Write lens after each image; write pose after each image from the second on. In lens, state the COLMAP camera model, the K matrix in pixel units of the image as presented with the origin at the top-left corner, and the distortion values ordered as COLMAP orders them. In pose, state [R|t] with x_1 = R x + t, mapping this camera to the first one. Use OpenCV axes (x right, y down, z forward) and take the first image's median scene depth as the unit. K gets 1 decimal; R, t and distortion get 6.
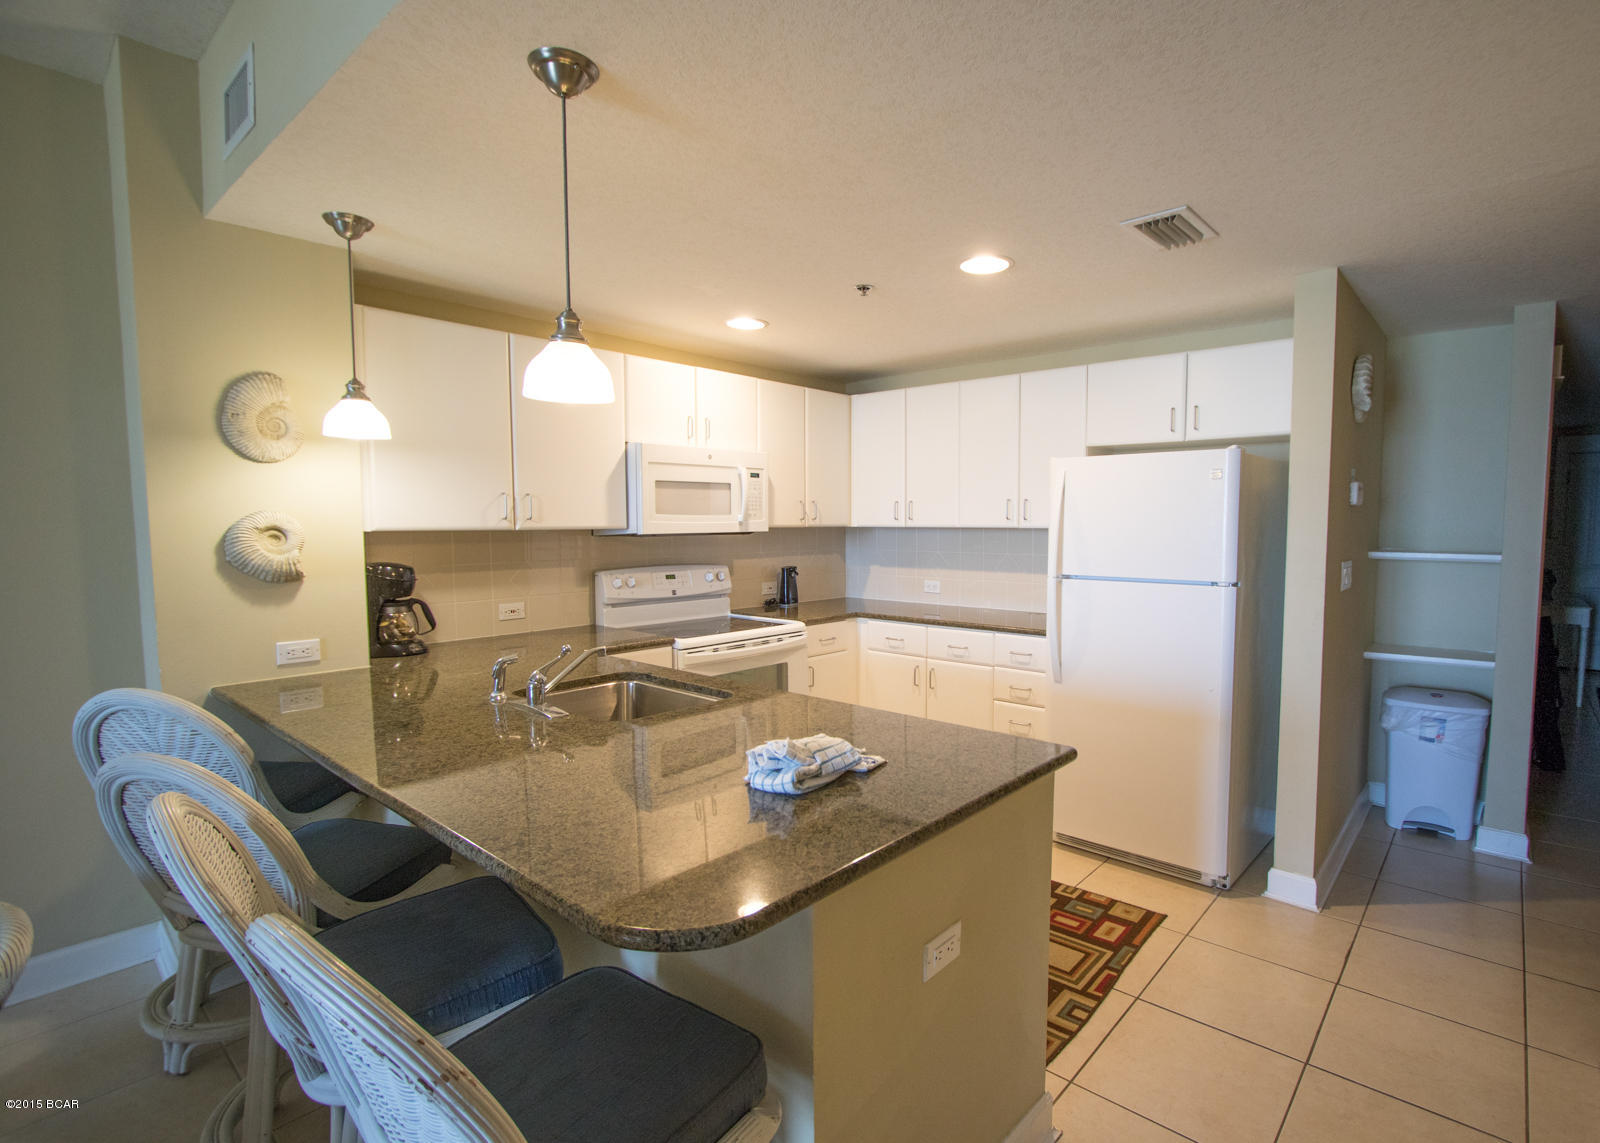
lens RADIAL K [[796.3, 0, 811.6], [0, 796.3, 571.3], [0, 0, 1]] dist [-0.014786, -0.000279]
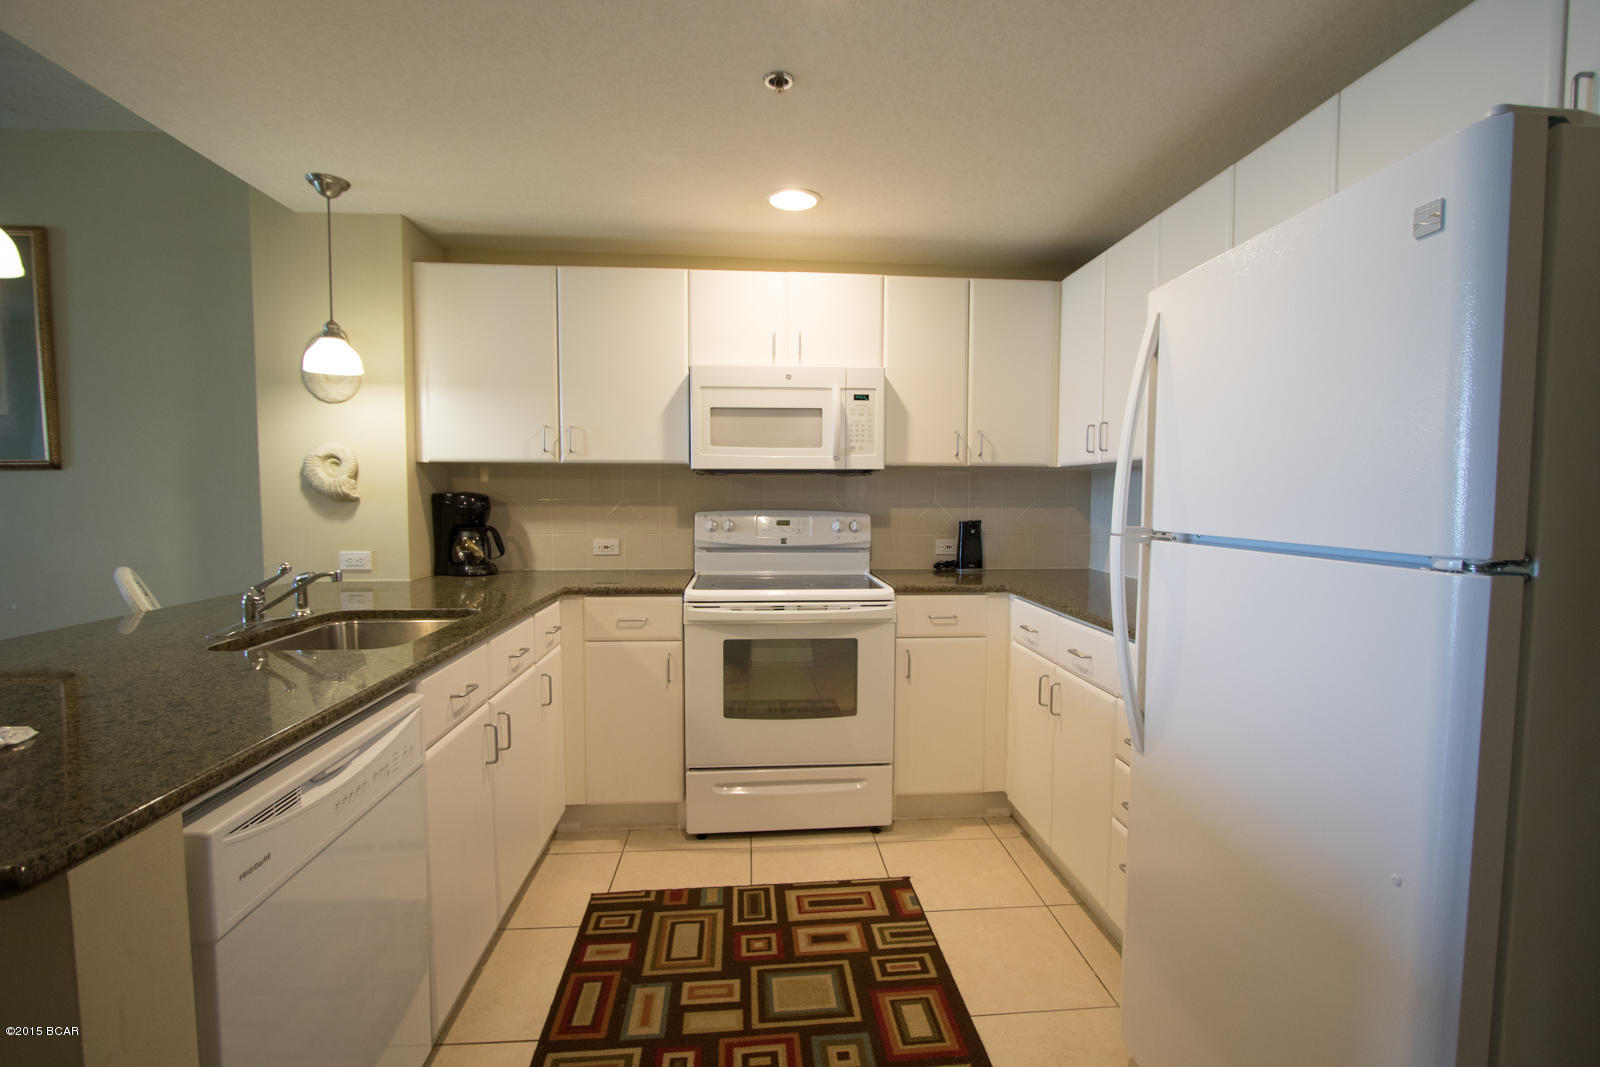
lens RADIAL K [[733.7, 0, 804.7], [0, 733.7, 538.9], [0, 0, 1]] dist [-0.017762, 0.002030]
pose [[0.722051, 0.047811, -0.690186, 0.439319], [-0.051544, 0.998554, 0.015249, 0.012349], [0.689918, 0.024564, 0.723471, 0.490340]]
